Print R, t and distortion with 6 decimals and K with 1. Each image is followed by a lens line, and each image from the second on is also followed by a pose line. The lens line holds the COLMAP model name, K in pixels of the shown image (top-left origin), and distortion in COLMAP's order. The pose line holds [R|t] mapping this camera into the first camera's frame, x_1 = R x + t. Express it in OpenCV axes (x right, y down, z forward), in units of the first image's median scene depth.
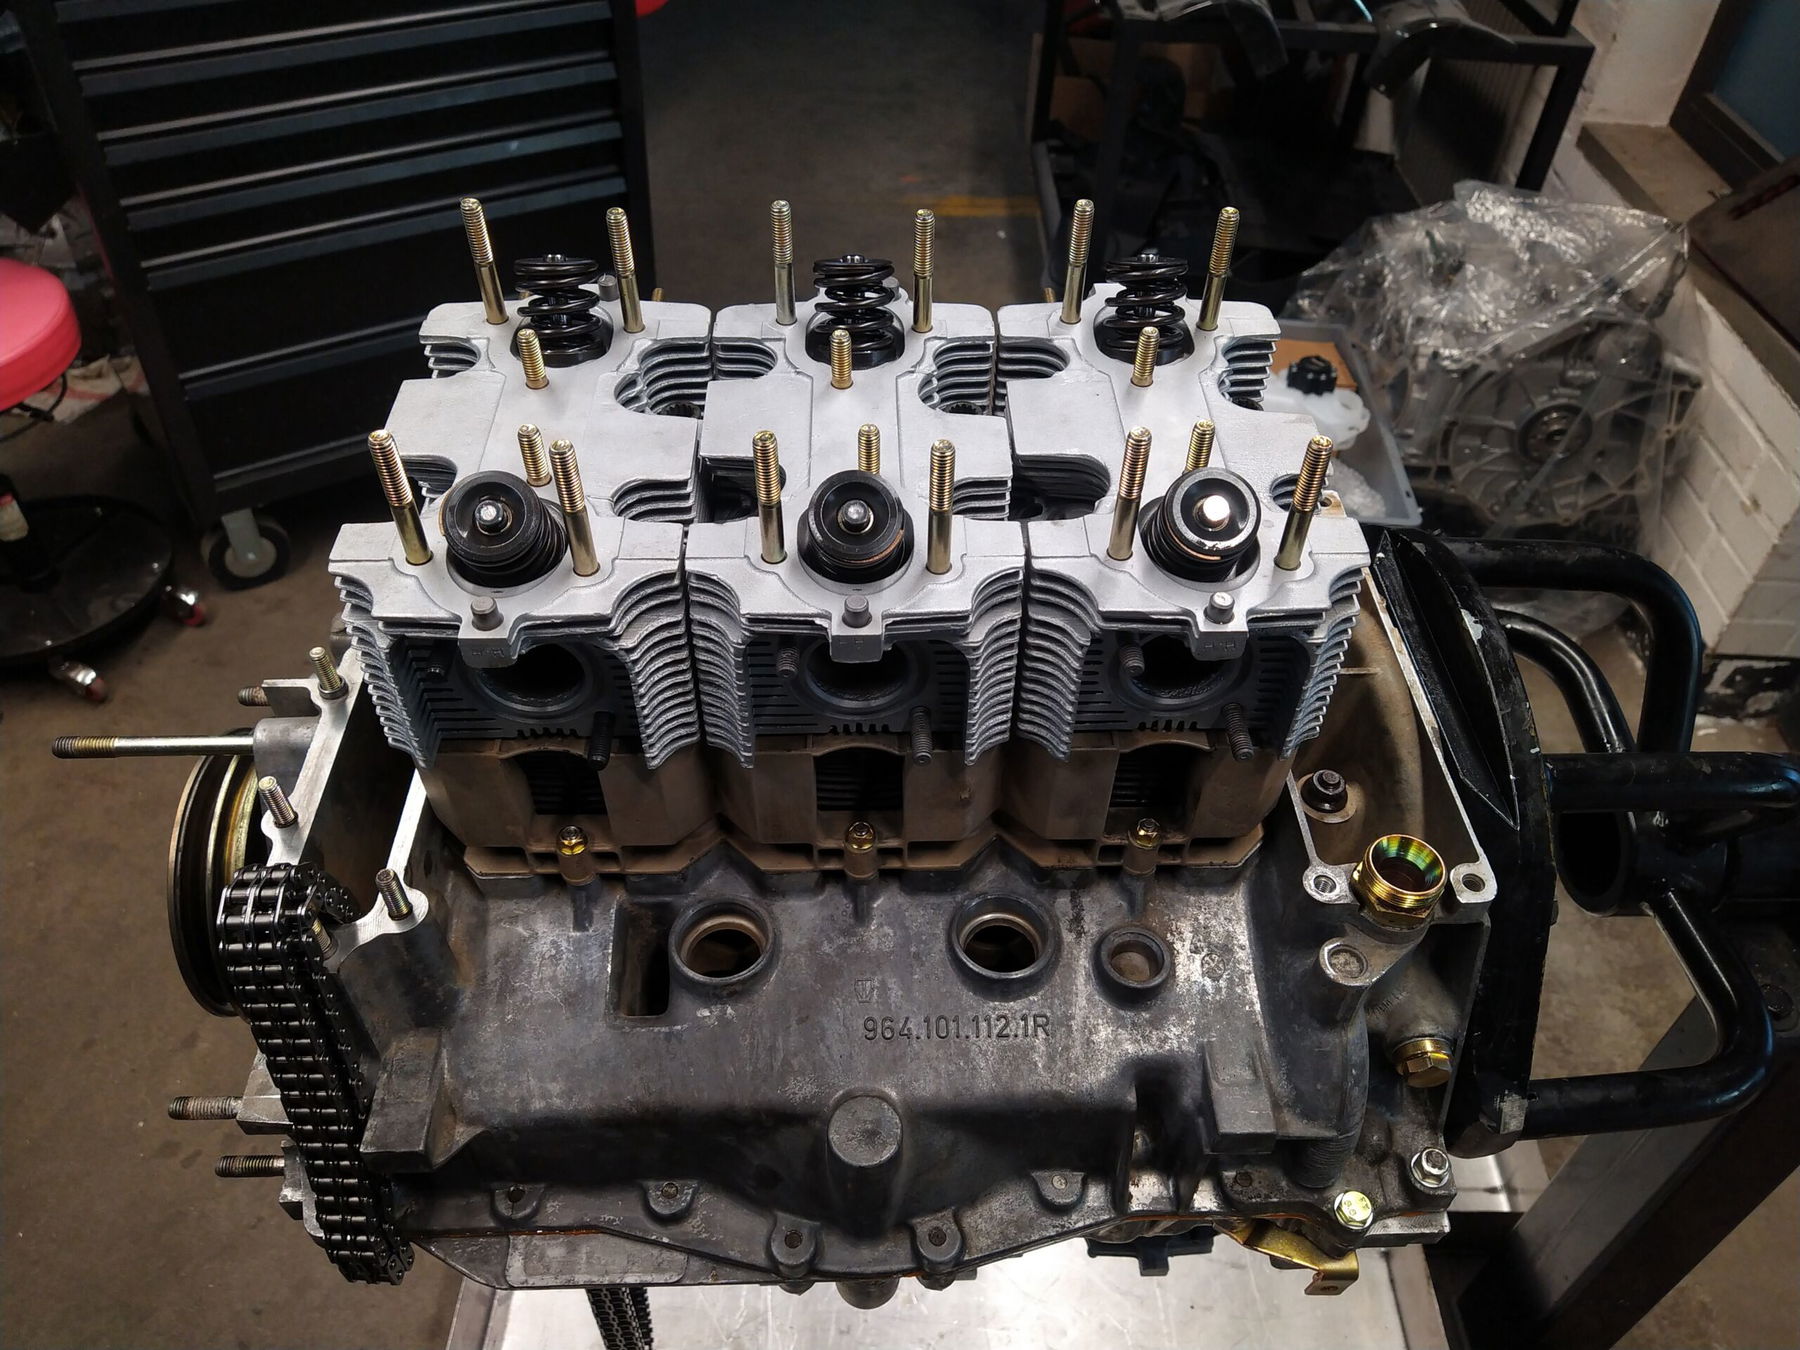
lens RADIAL K [[1335.7, 0, 912.1], [0, 1335.7, 690.8], [0, 0, 1]] dist [0.019747, -0.046499]
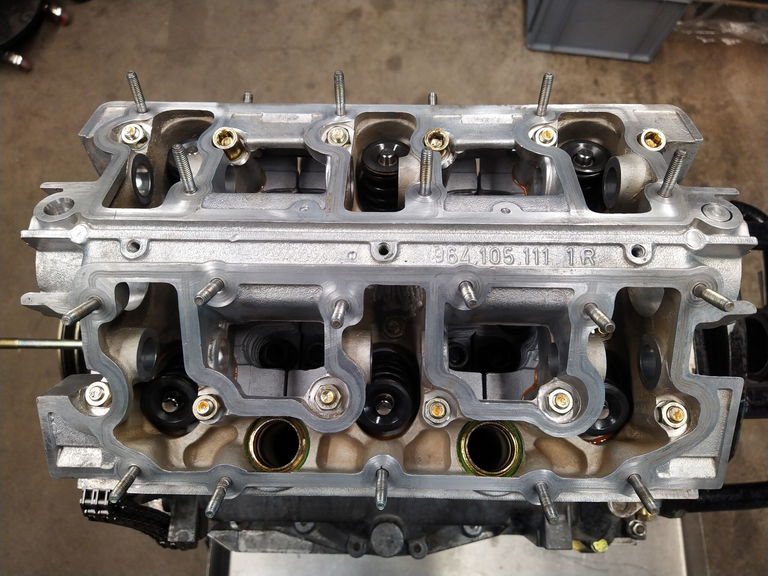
lens RADIAL K [[569.9, 0, 388.9], [0, 569.9, 284.1], [0, 0, 1]] dist [0.019747, -0.046499]
pose [[0.998484, 0.038557, -0.039282, -0.010415], [-0.014331, 0.871153, 0.490802, -0.481693], [0.053145, -0.489495, 0.870385, 0.348070]]
